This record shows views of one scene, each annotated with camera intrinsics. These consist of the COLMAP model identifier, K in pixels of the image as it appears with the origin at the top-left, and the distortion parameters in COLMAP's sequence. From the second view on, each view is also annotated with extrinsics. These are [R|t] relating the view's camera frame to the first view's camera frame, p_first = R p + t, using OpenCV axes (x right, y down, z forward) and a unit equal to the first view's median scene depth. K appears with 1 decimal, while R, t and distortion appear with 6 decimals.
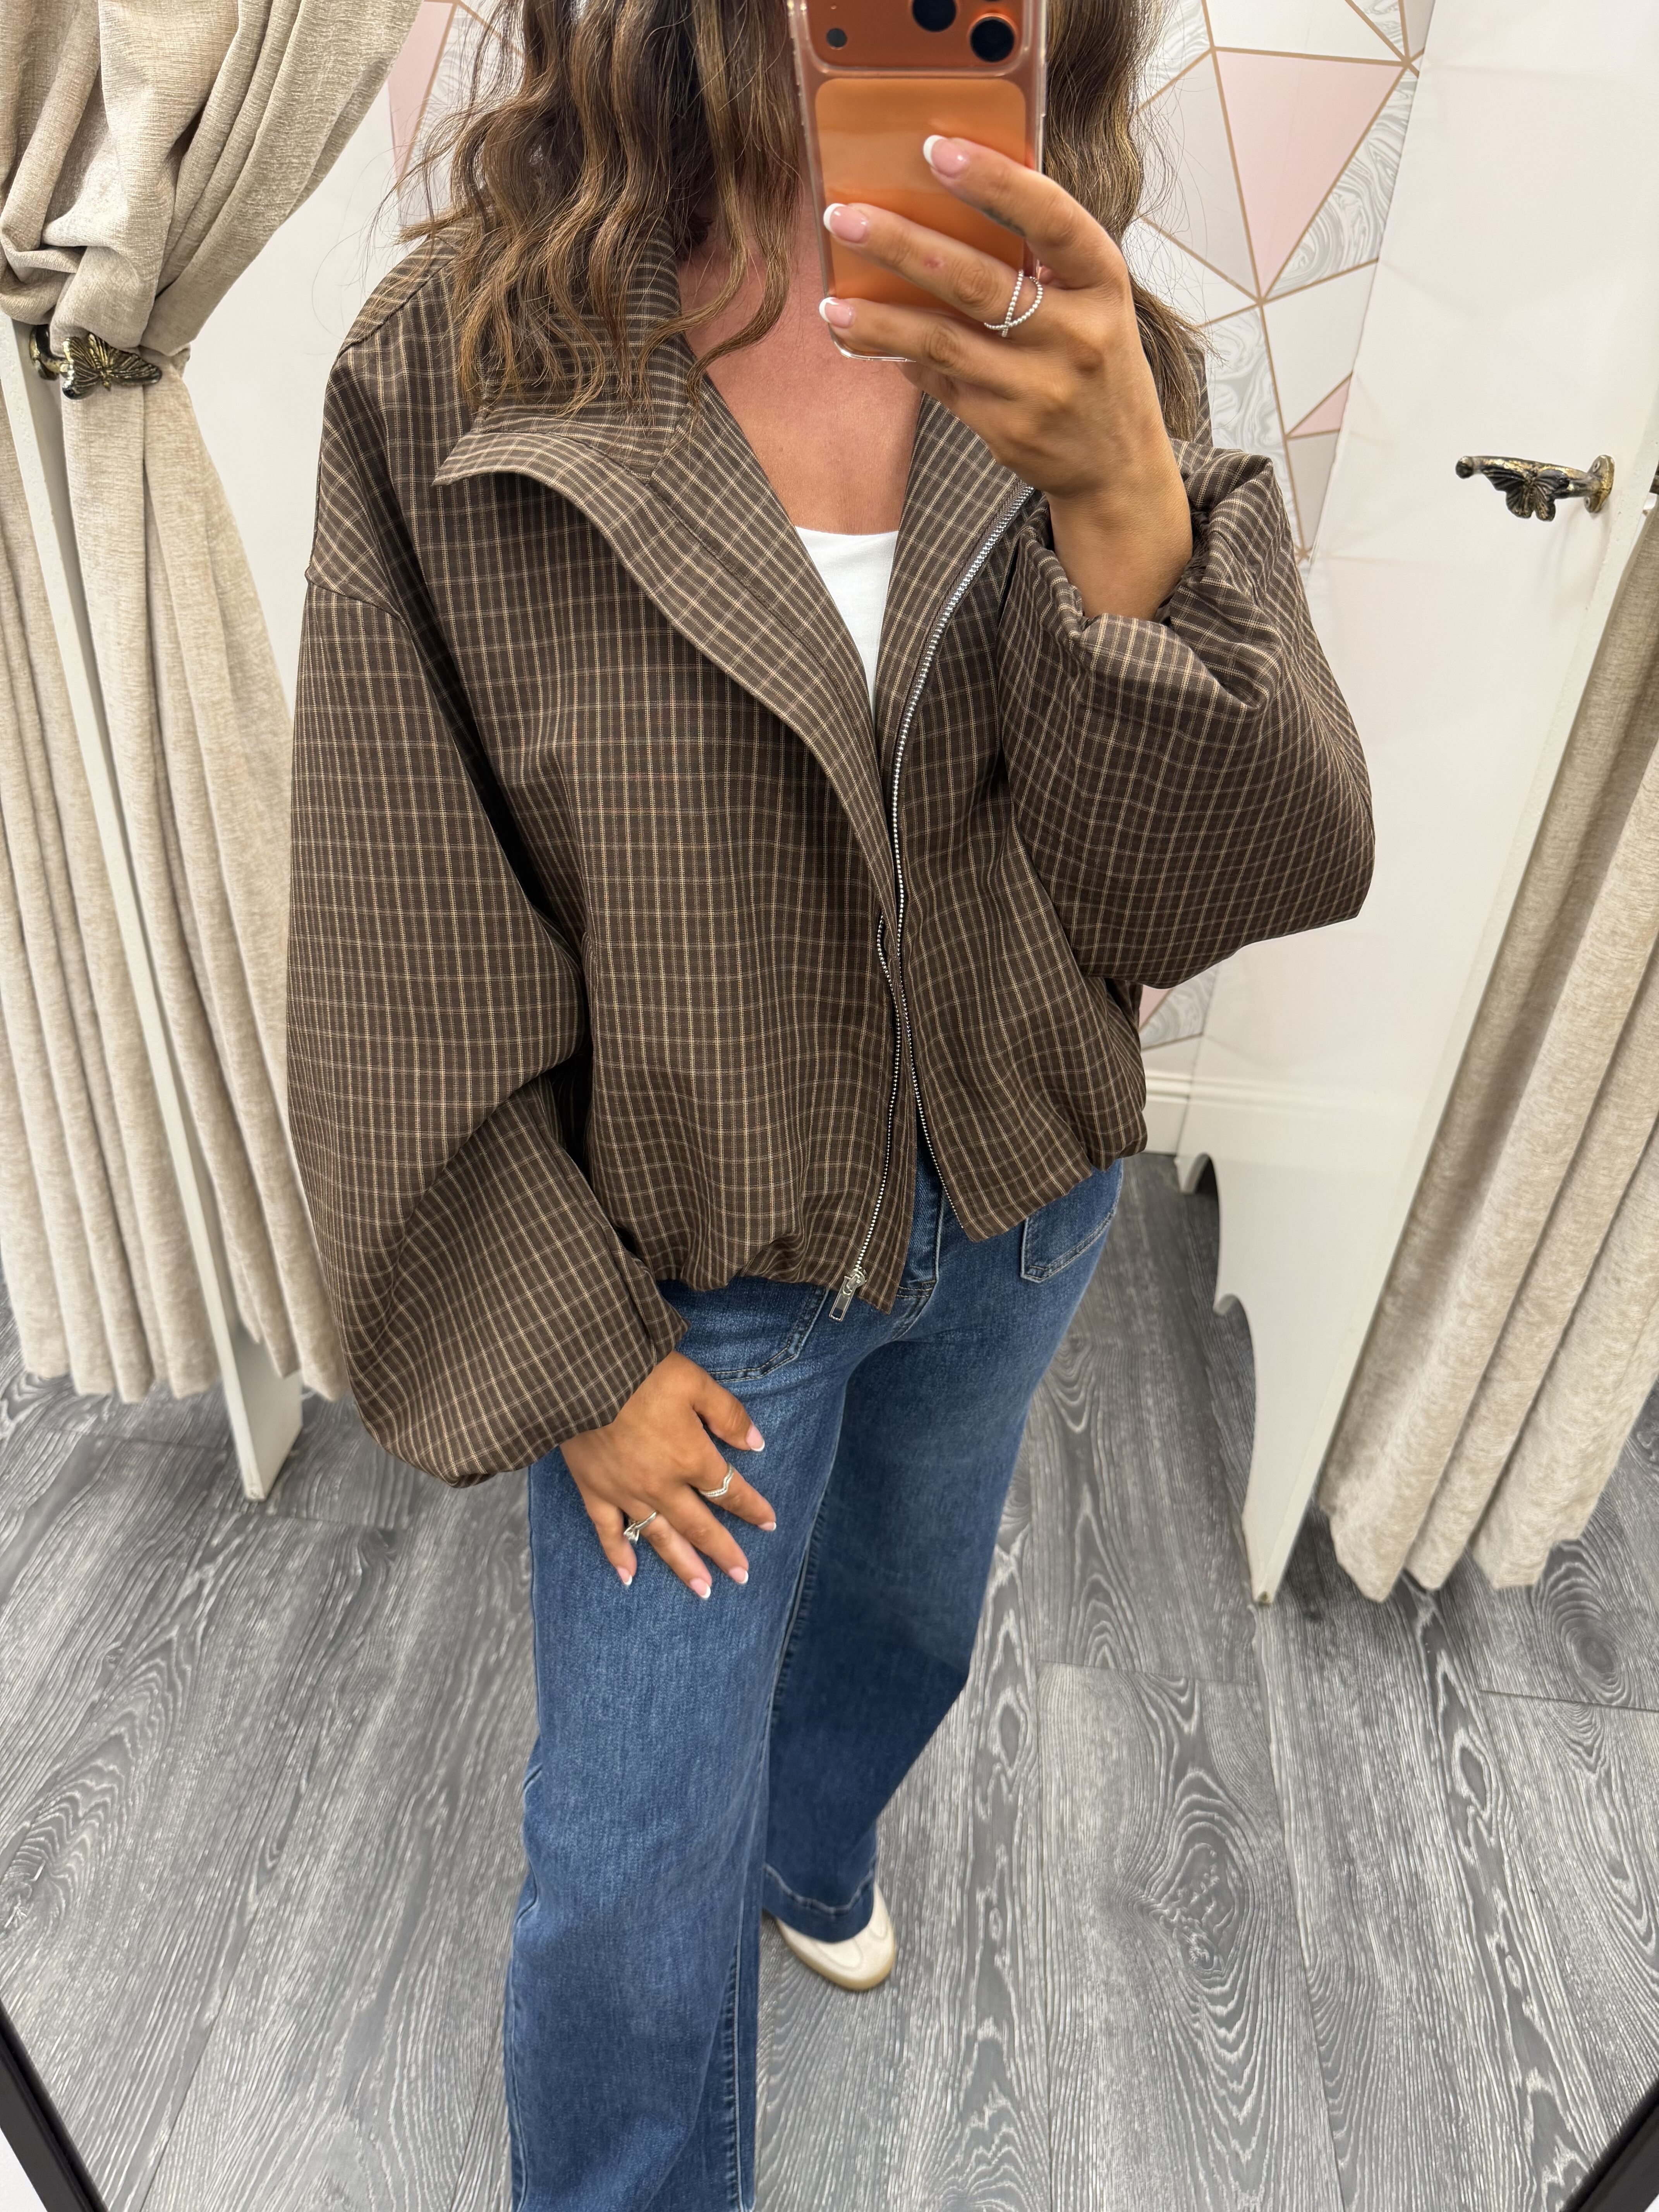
lens RADIAL K [[1546.9, 0, 834.1], [0, 1546.9, 1121.1], [0, 0, 1]] dist [-0.005465, -0.000296]
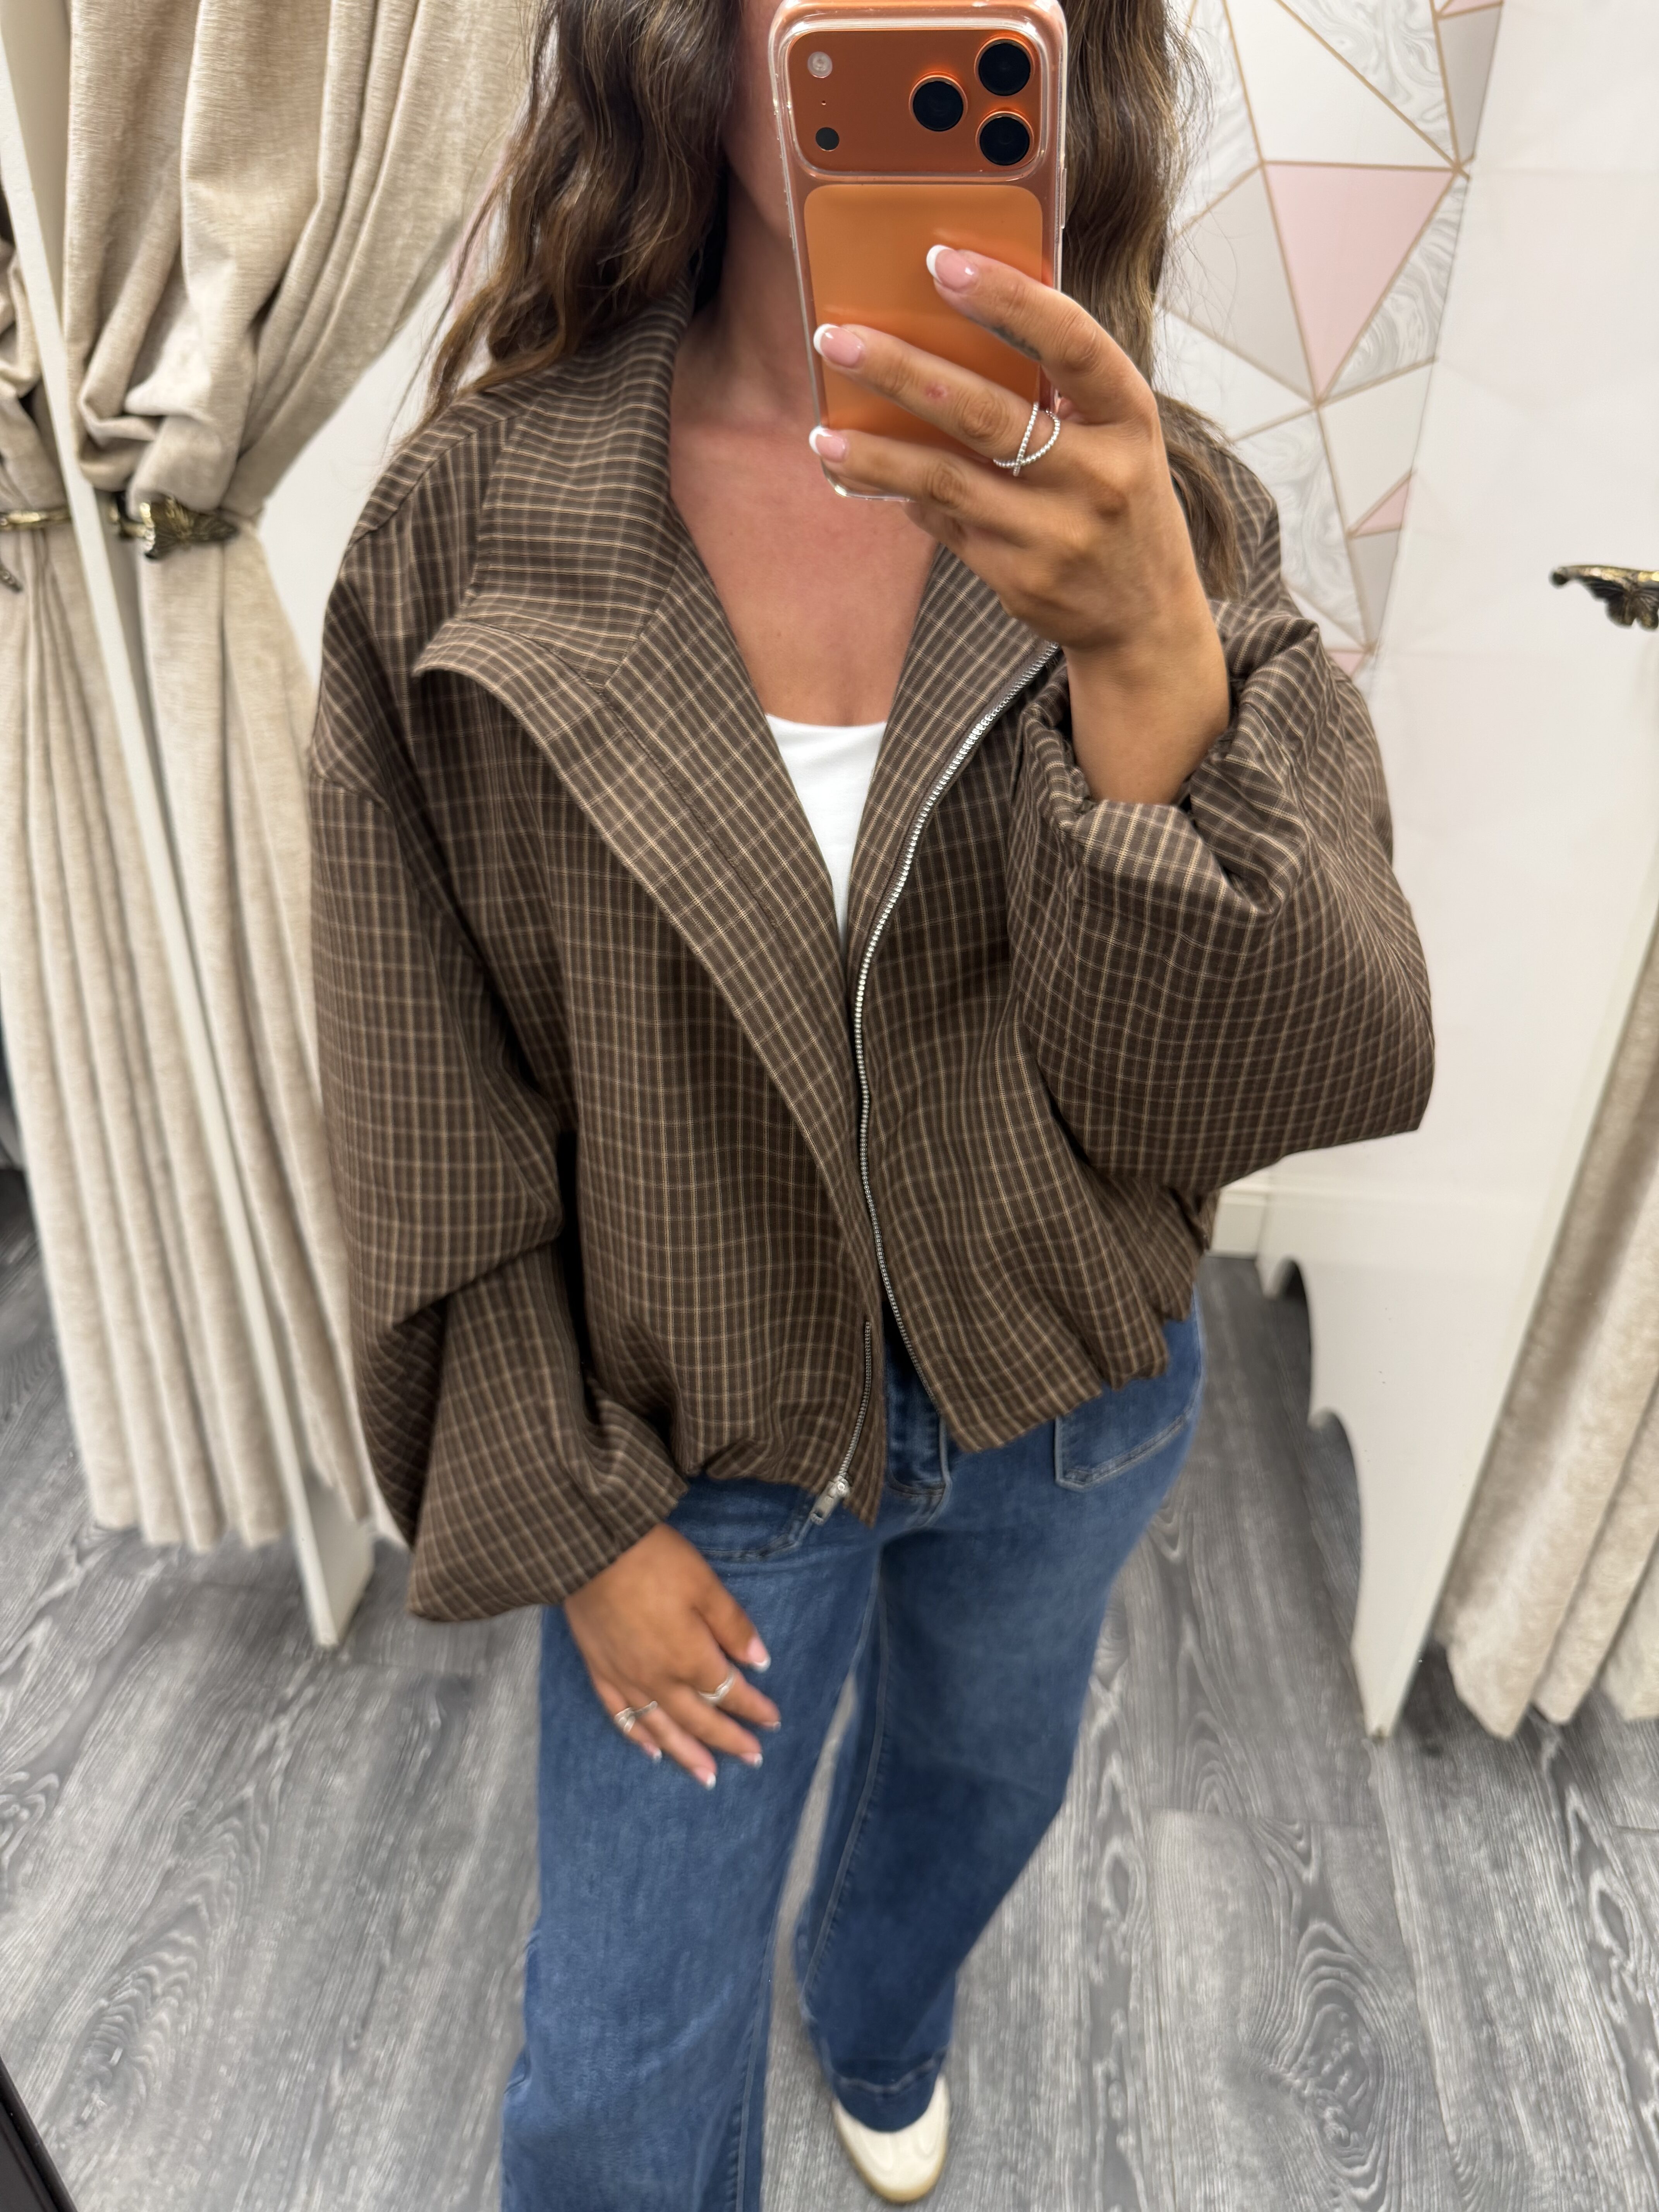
lens RADIAL K [[1561.0, 0, 835.4], [0, 1561.0, 1118.3], [0, 0, 1]] dist [-0.028346, 0.014217]
pose [[0.999317, -0.026983, -0.025259, -0.027390], [0.025660, 0.998353, -0.051302, -0.035107], [0.026601, 0.050619, 0.998364, 0.022310]]
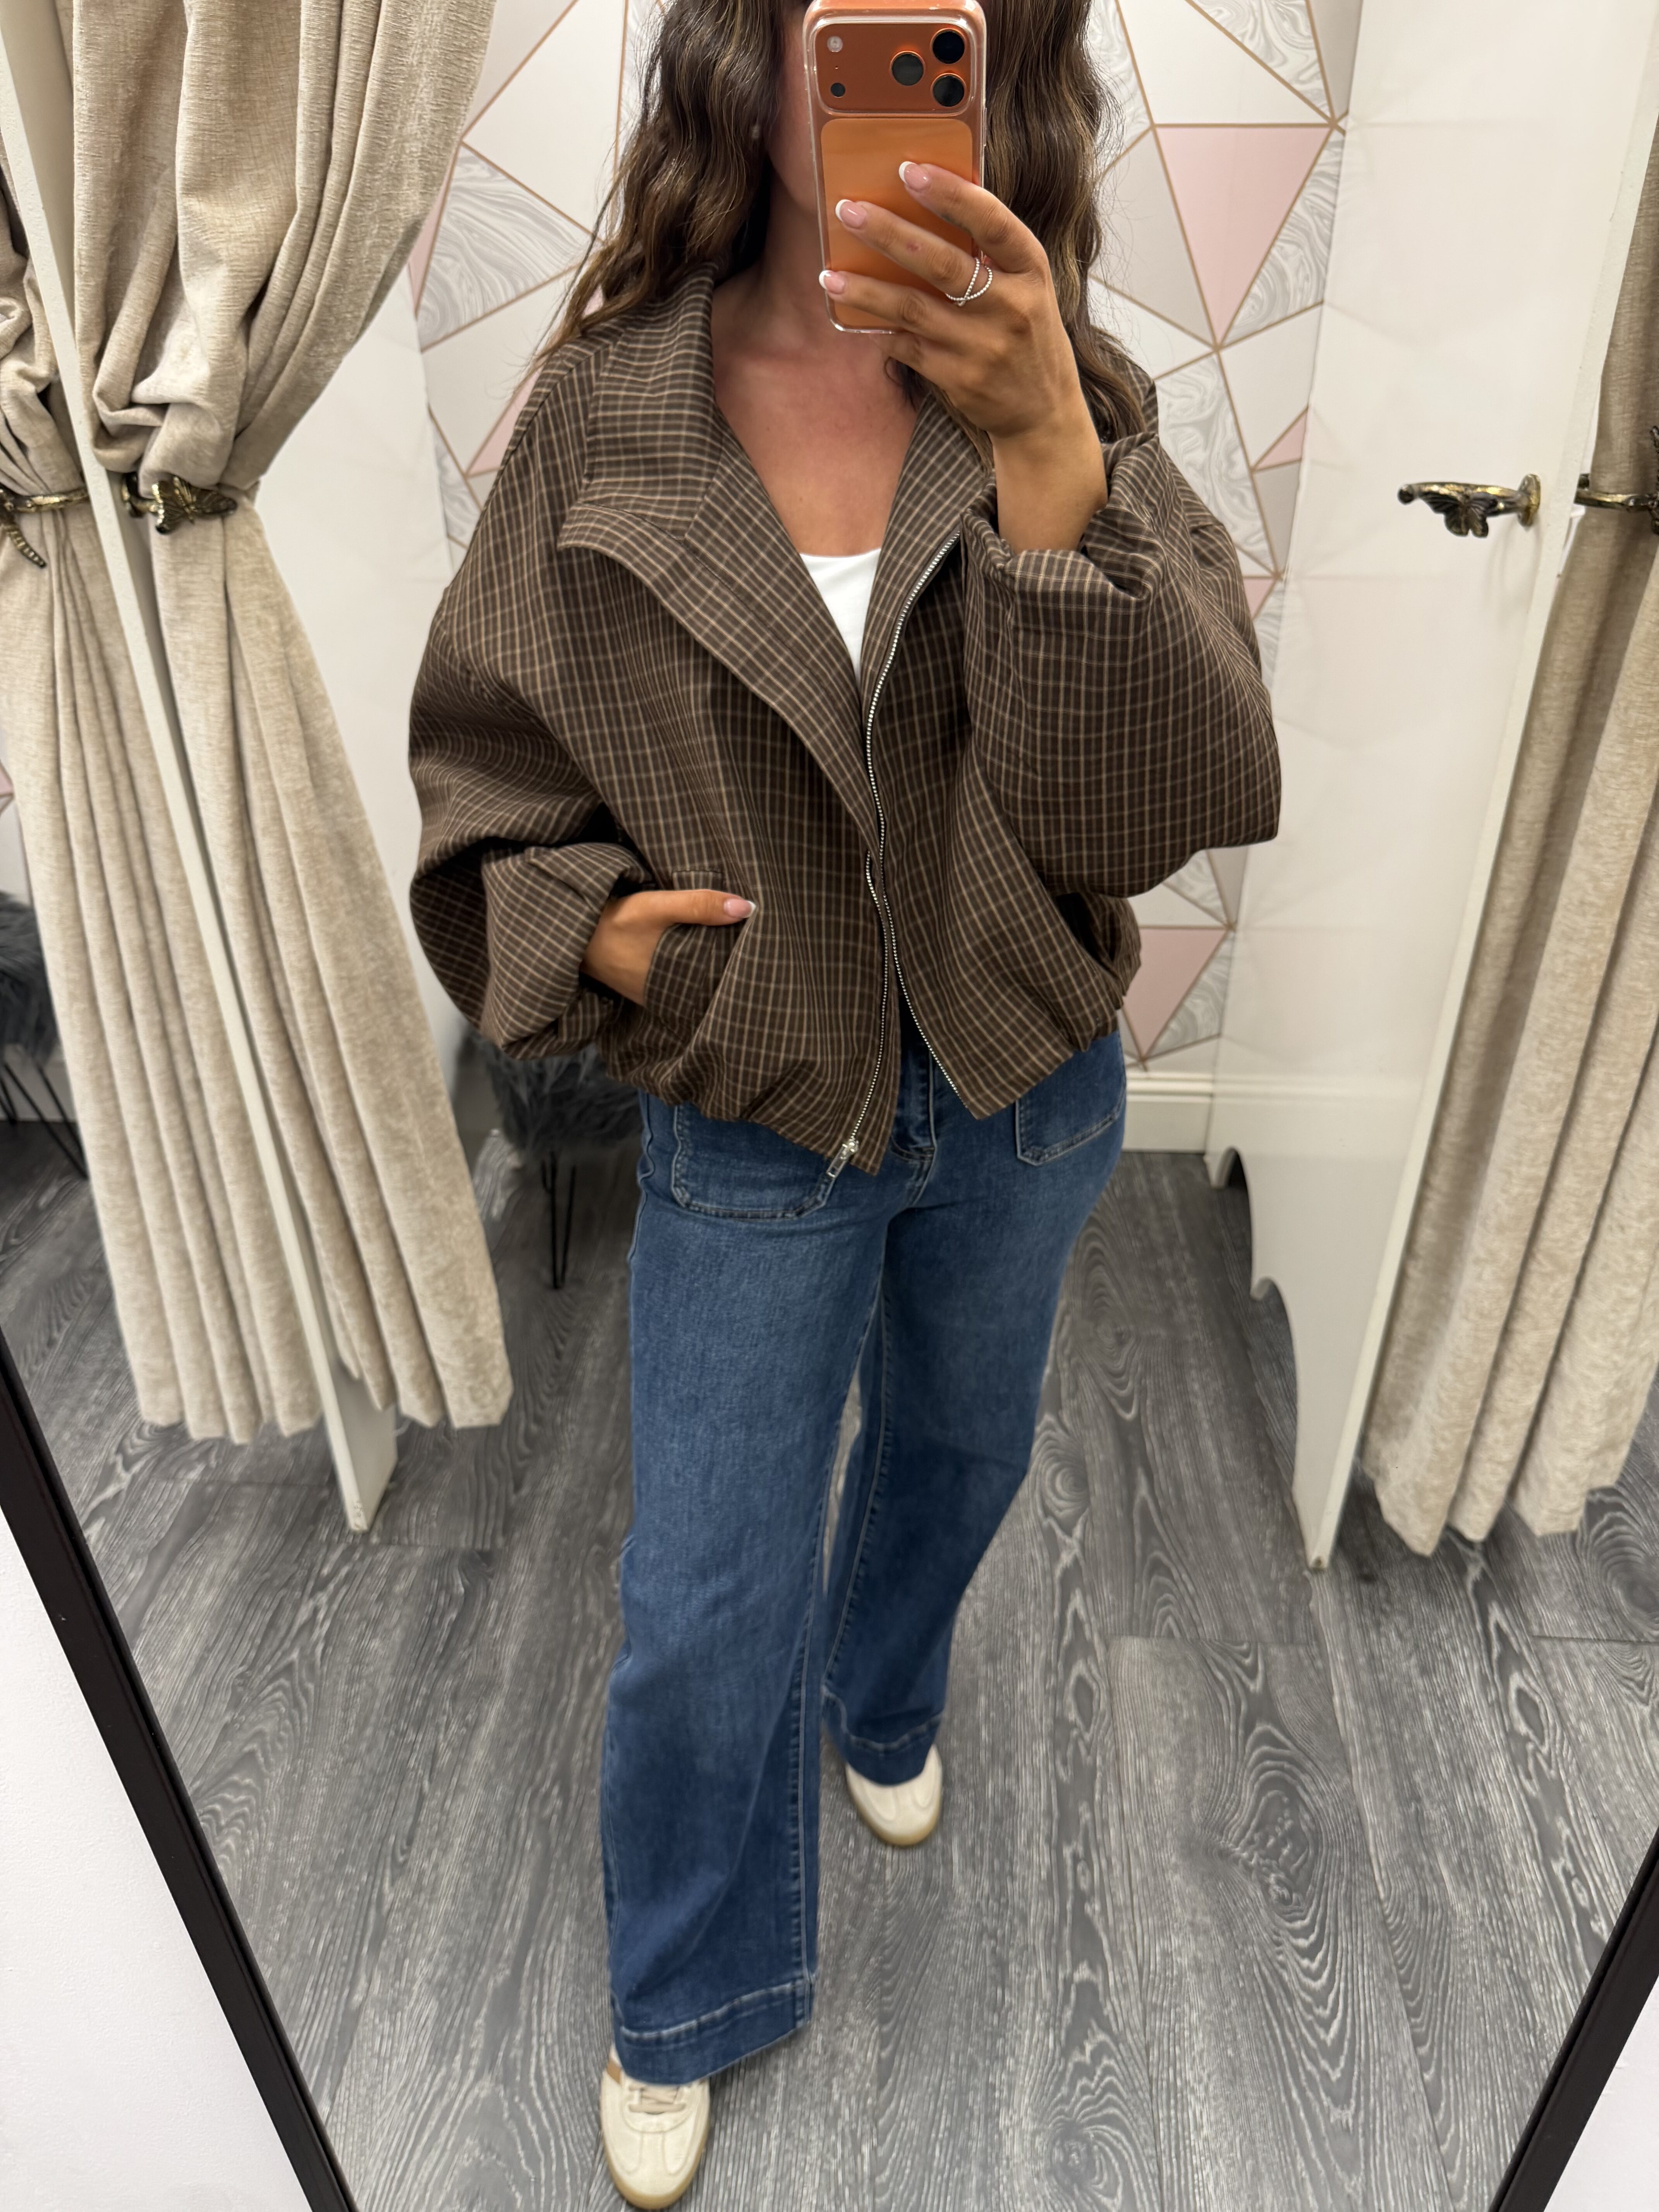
lens RADIAL K [[1550.1, 0, 828.9], [0, 1550.1, 1113.0], [0, 0, 1]] dist [-0.003953, -0.003717]
pose [[0.997124, -0.071489, -0.025150, -0.005387], [0.070568, 0.996865, -0.035786, 0.024222], [0.027629, 0.033909, 0.999043, -0.083599]]
